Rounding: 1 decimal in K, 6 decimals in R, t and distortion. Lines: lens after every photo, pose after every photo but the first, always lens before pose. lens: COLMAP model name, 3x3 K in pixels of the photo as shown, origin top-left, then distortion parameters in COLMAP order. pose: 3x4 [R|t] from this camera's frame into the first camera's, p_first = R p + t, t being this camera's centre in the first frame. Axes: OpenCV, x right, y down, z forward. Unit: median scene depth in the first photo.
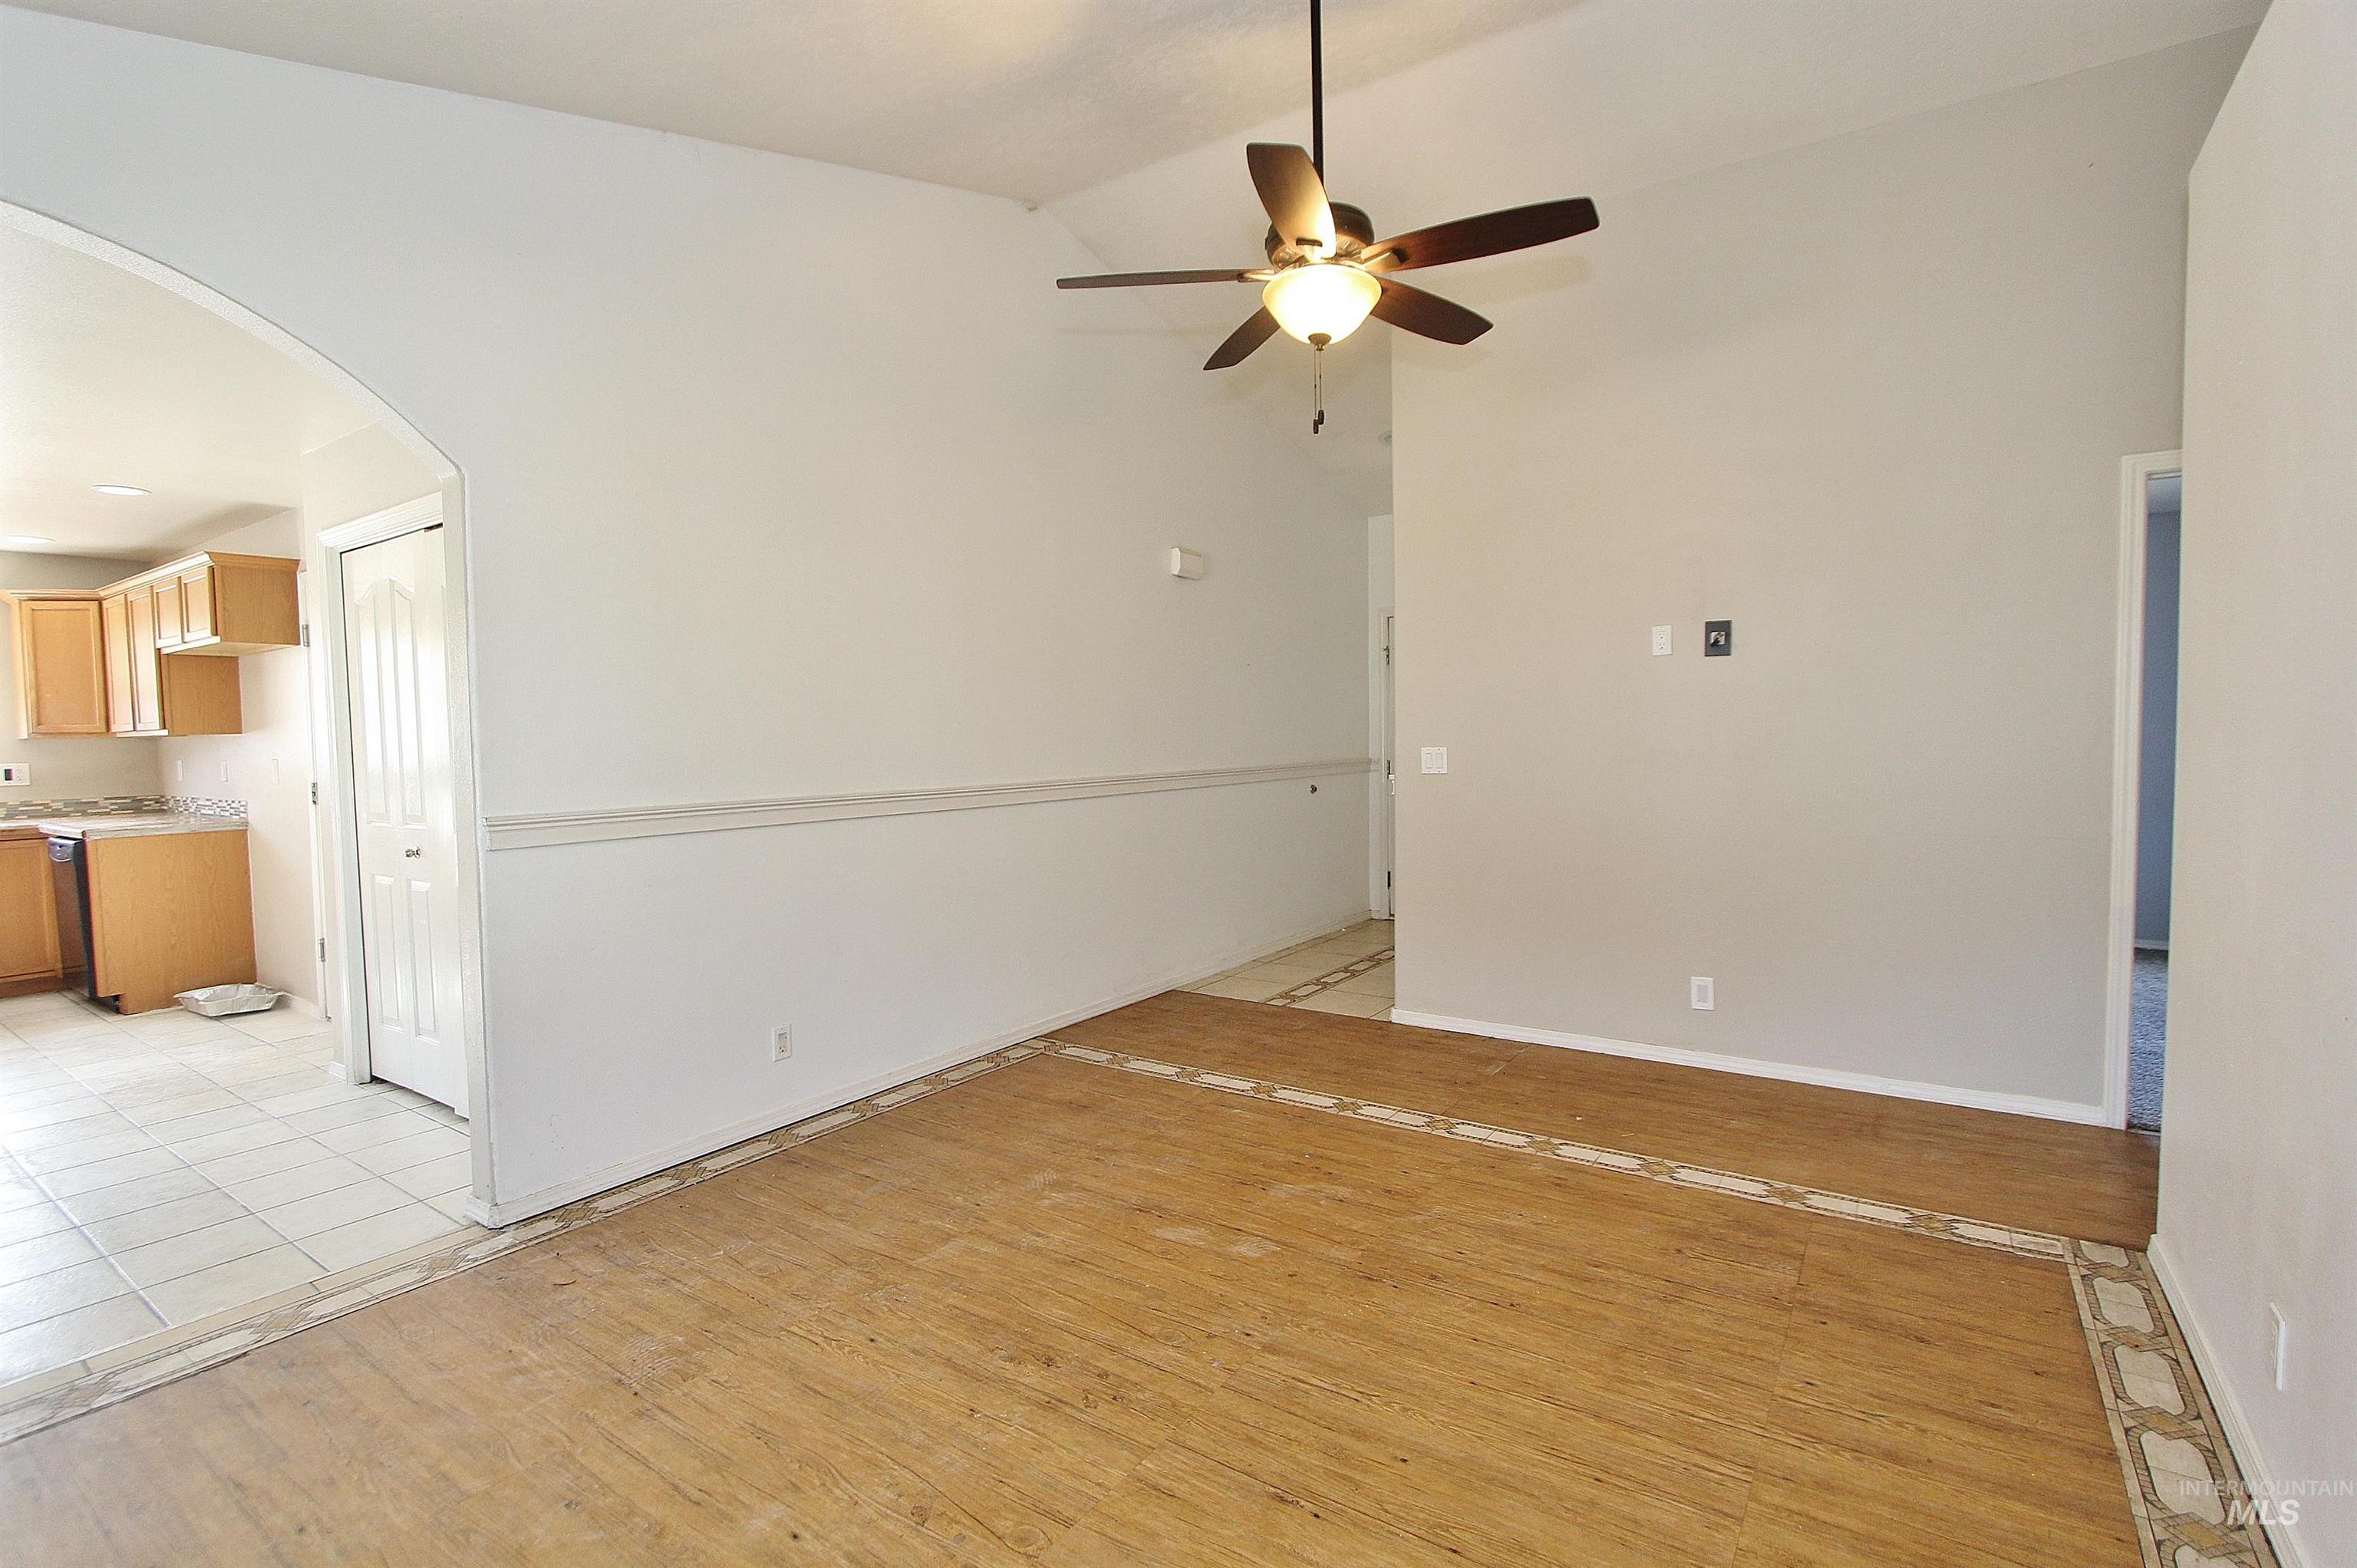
lens RADIAL K [[1084.4, 0, 1172.6], [0, 1084.4, 785.4], [0, 0, 1]] dist [-0.018190, 0.003153]
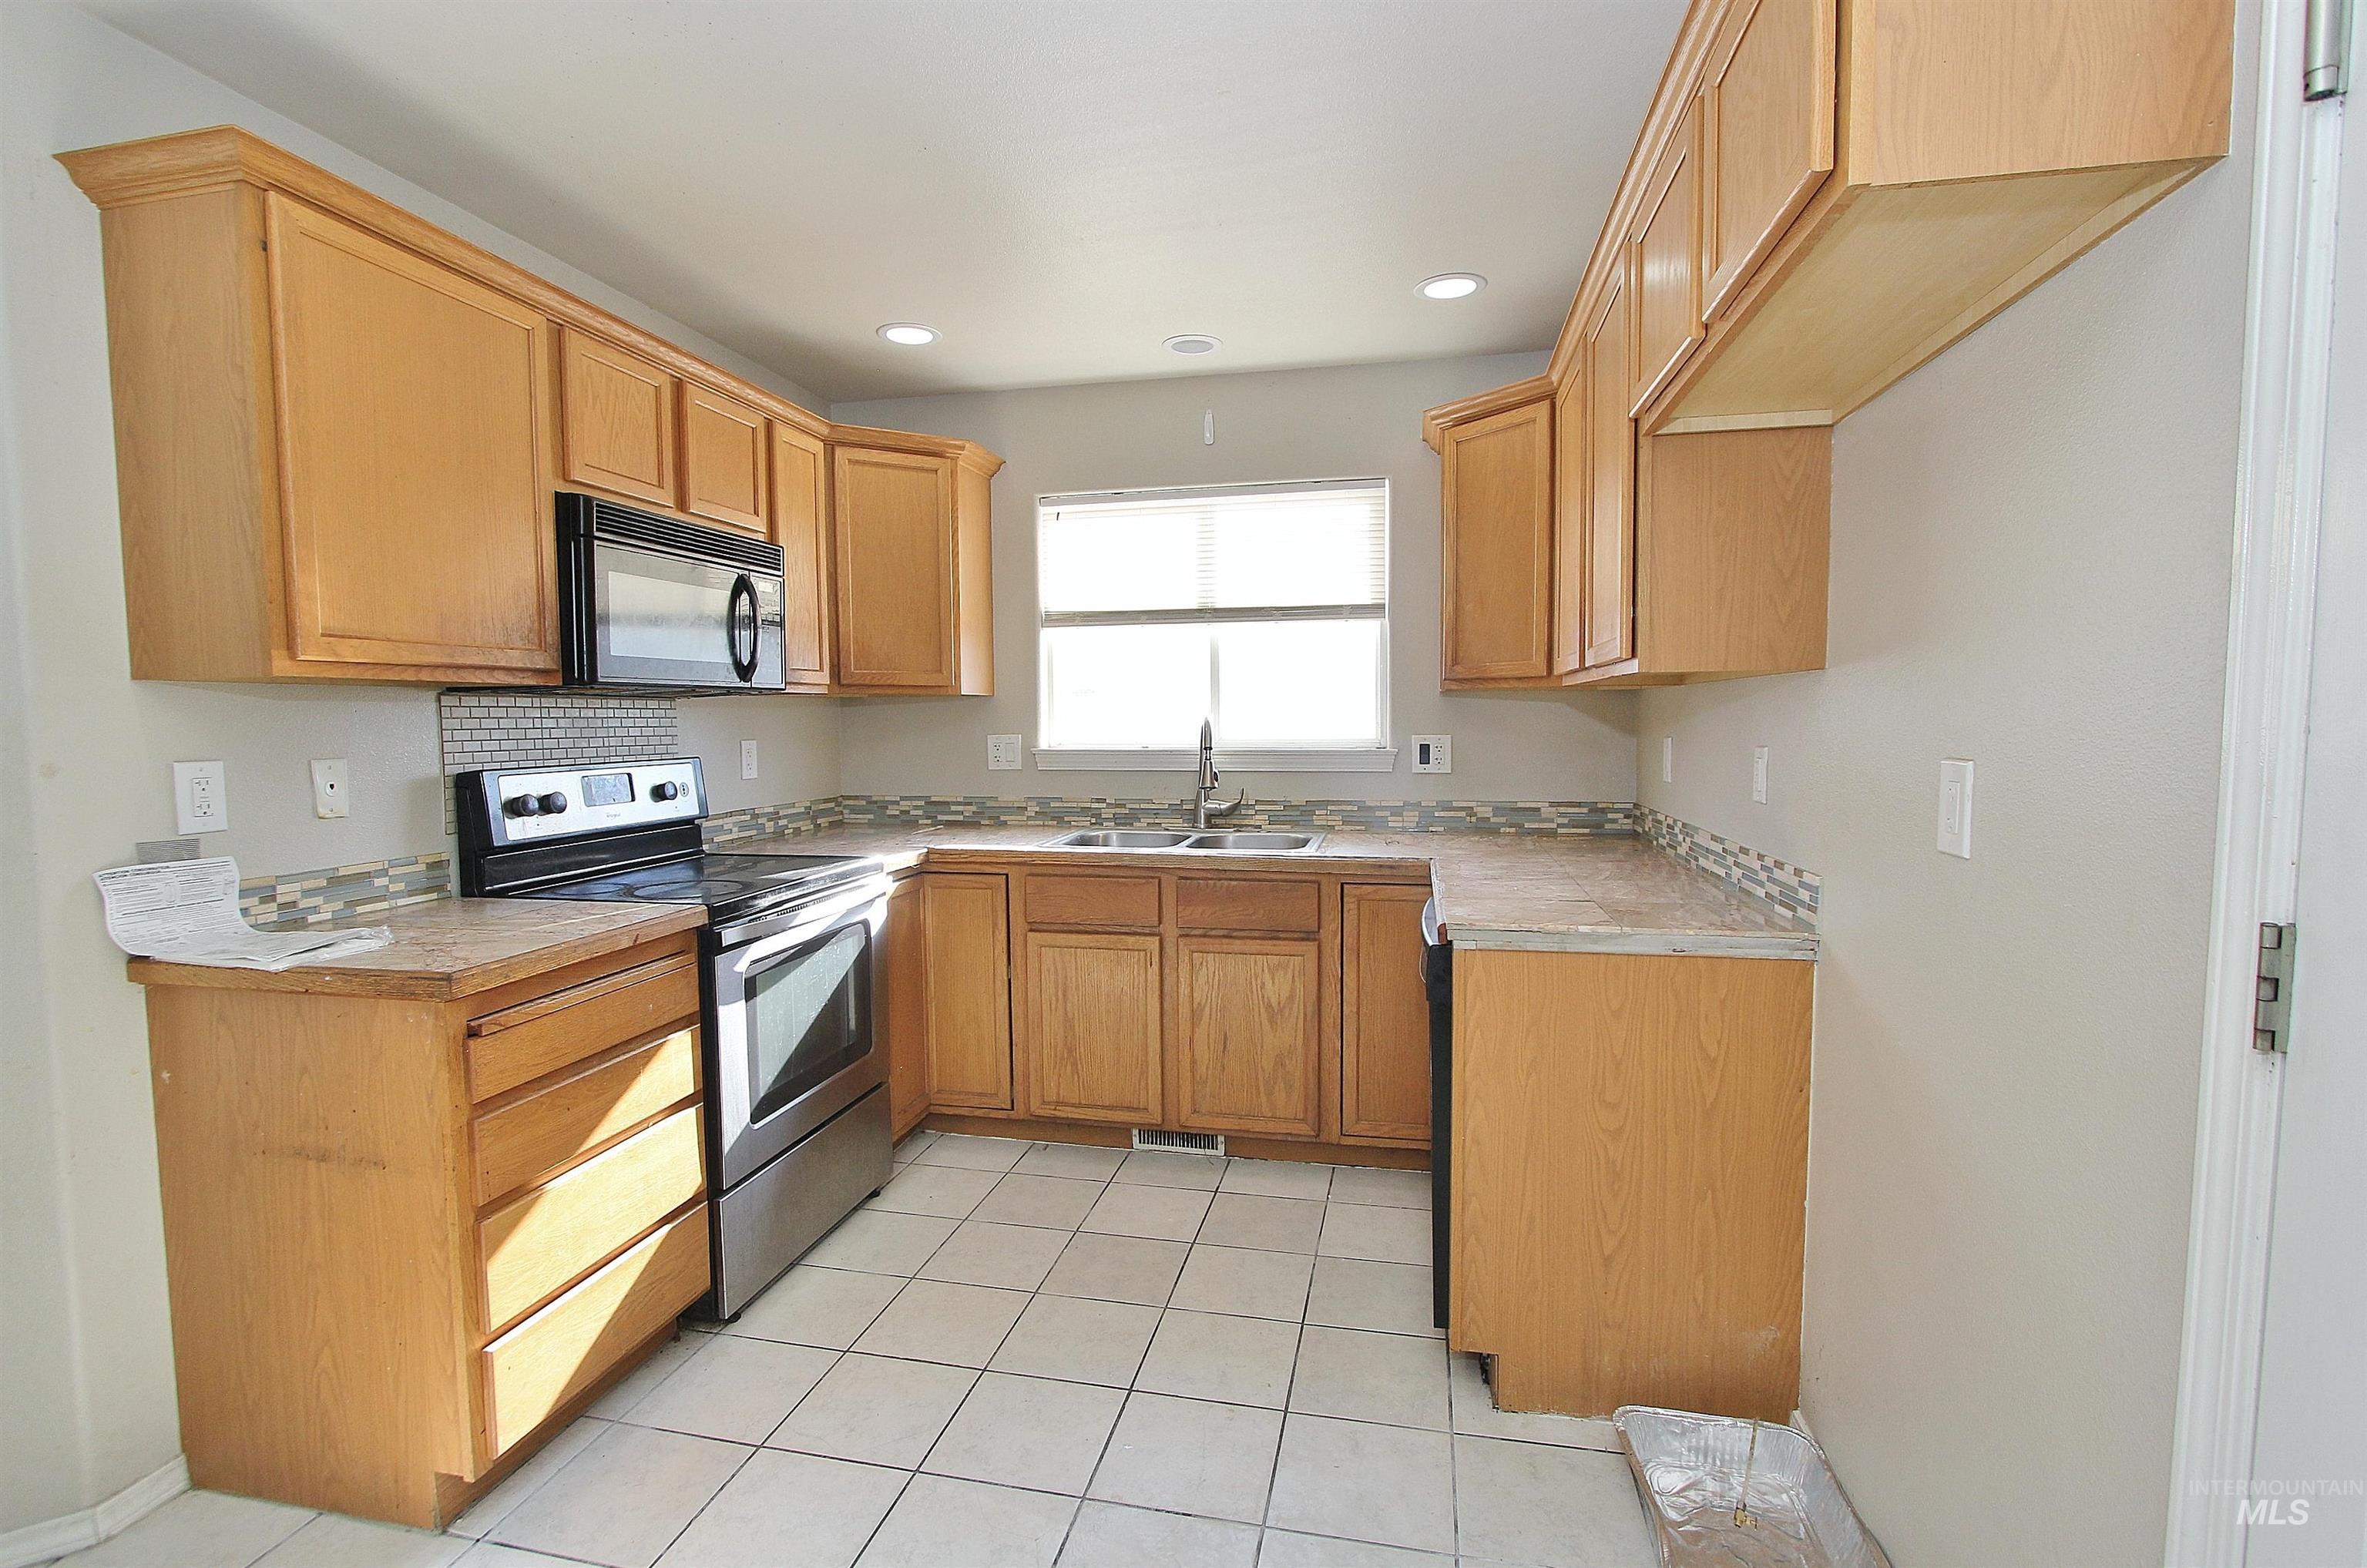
lens RADIAL K [[1089.1, 0, 1185.4], [0, 1089.1, 784.9], [0, 0, 1]] dist [-0.018190, 0.003153]
pose [[0.386585, 0.071746, -0.919459, -0.639166], [-0.045362, 0.997242, 0.058743, -0.023538], [0.921137, 0.018999, 0.388773, 0.694680]]
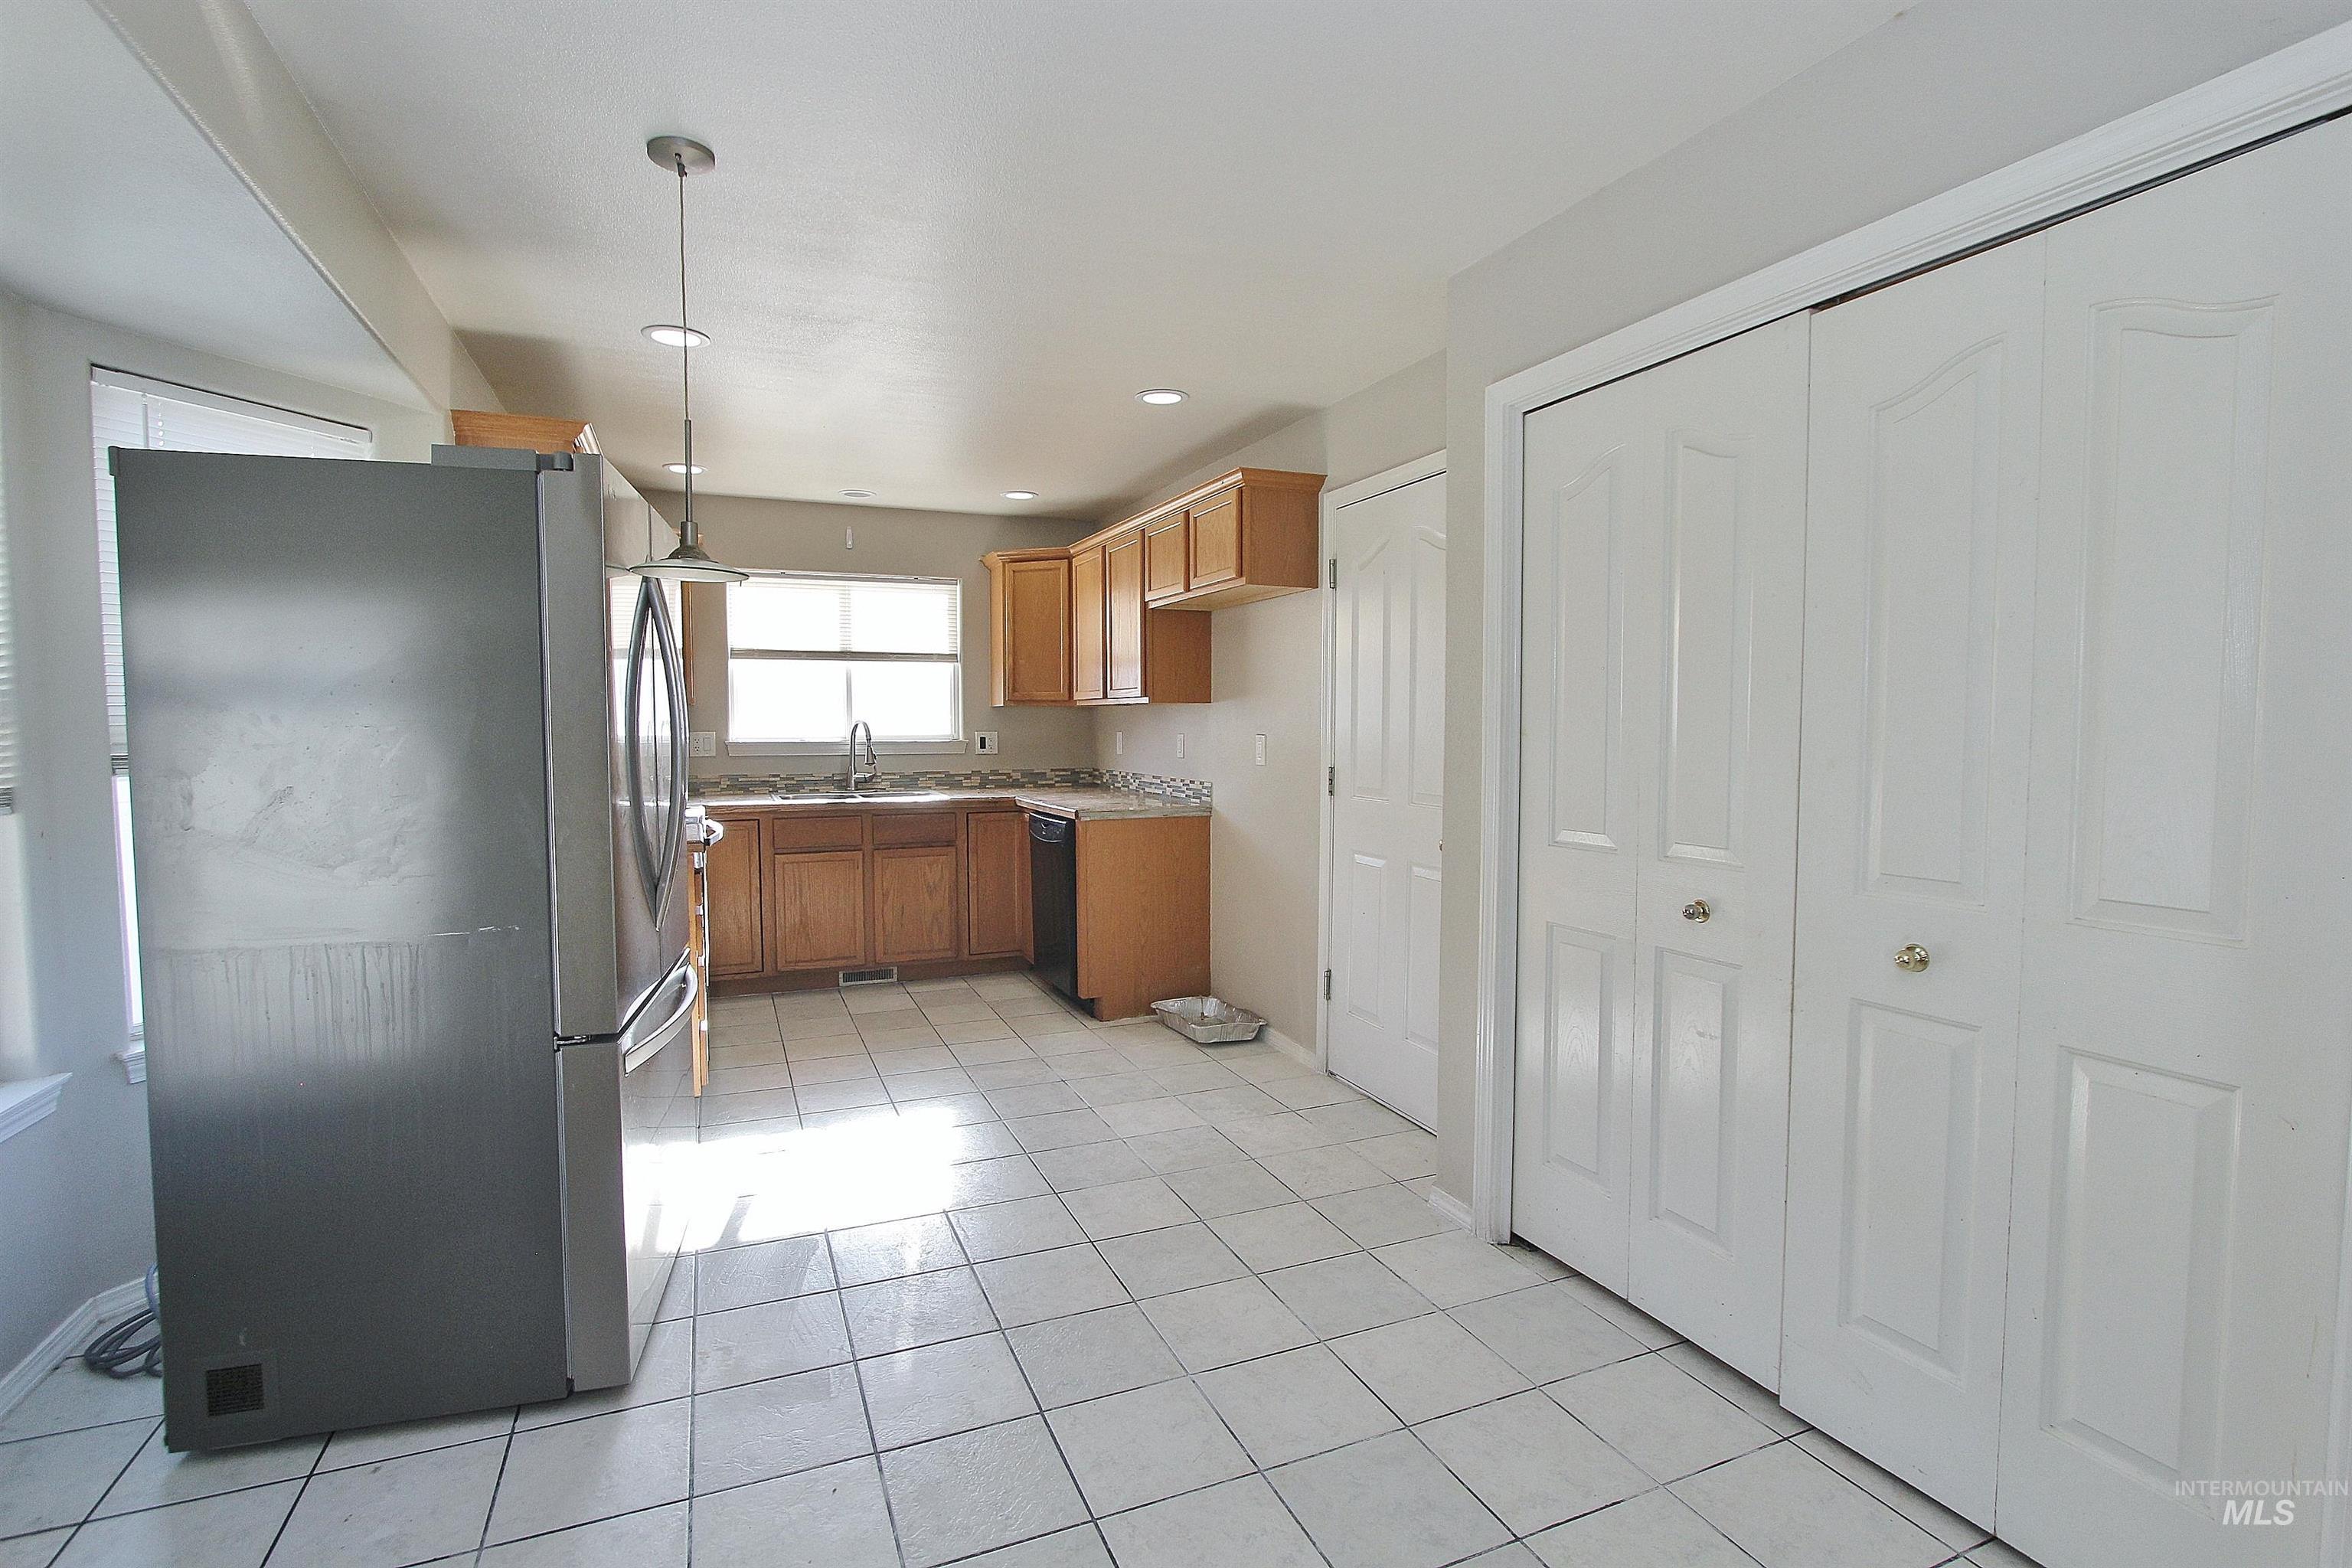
lens RADIAL K [[1082.2, 0, 1169.6], [0, 1082.2, 782.3], [0, 0, 1]] dist [-0.018190, 0.003153]
pose [[0.846610, 0.046277, -0.530198, -0.439249], [-0.039633, 0.998928, 0.023904, -0.004620], [0.530736, 0.000776, 0.847537, 0.257339]]
